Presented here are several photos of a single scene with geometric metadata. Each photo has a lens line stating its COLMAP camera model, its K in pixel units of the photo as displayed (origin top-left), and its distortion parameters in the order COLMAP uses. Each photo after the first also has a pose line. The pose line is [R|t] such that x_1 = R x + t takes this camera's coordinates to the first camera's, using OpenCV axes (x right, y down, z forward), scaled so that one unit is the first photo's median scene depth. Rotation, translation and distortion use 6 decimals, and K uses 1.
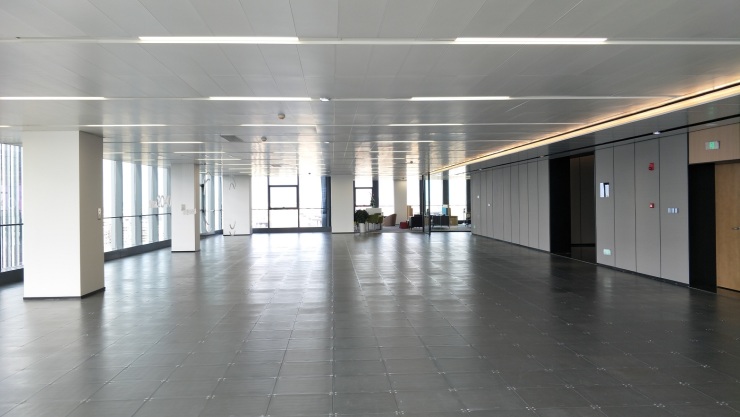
lens RADIAL K [[617.9, 0, 370.0], [0, 617.9, 205.7], [0, 0, 1]] dist [0.045073, -0.006727]
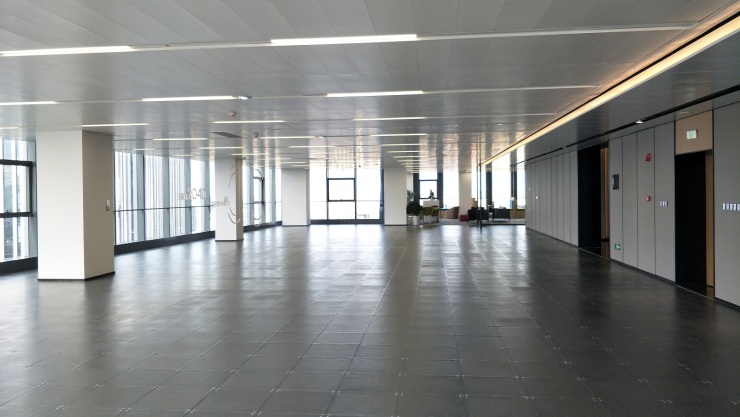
lens RADIAL K [[617.9, 0, 372.6], [0, 617.9, 206.8], [0, 0, 1]] dist [0.045073, -0.006727]
pose [[0.984732, 0.004108, -0.174027, 0.129561], [-0.001606, 0.999893, 0.014514, -0.000449], [0.174069, -0.014012, 0.984634, -0.004143]]
